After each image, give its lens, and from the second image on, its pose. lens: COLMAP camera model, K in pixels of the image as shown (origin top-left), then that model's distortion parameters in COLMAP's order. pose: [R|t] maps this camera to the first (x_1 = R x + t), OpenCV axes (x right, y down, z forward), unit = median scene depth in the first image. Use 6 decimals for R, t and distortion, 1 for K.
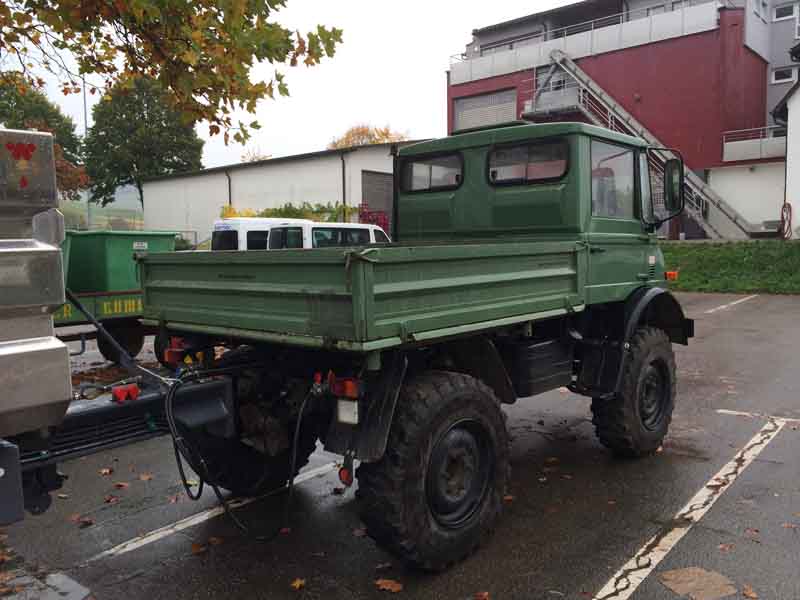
lens RADIAL K [[686.7, 0, 399.4], [0, 686.7, 299.6], [0, 0, 1]] dist [0.002888, 0.000200]
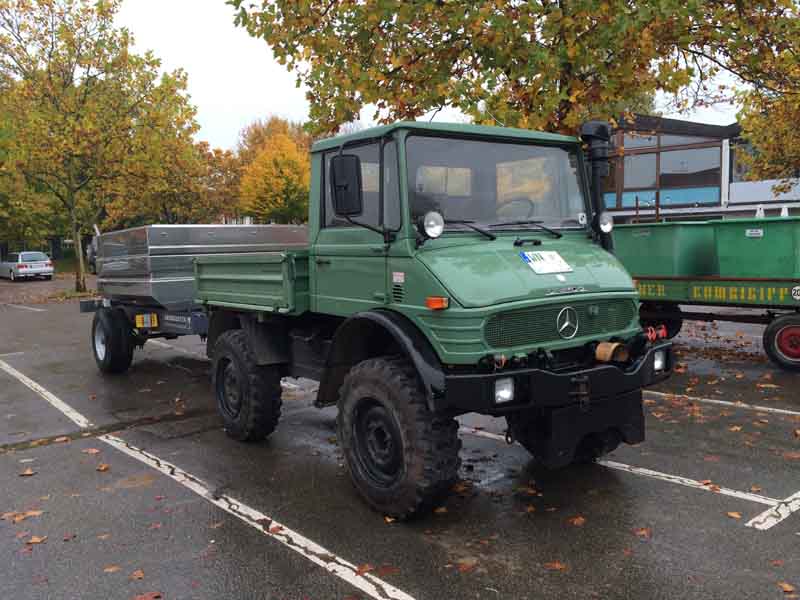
lens RADIAL K [[686.7, 0, 399.7], [0, 686.7, 299.9], [0, 0, 1]] dist [0.002888, 0.000200]
pose [[-0.181239, 0.103127, -0.978017, 1.245789], [-0.043662, 0.992662, 0.112762, -0.133142], [0.982469, 0.063139, -0.175406, 1.266059]]
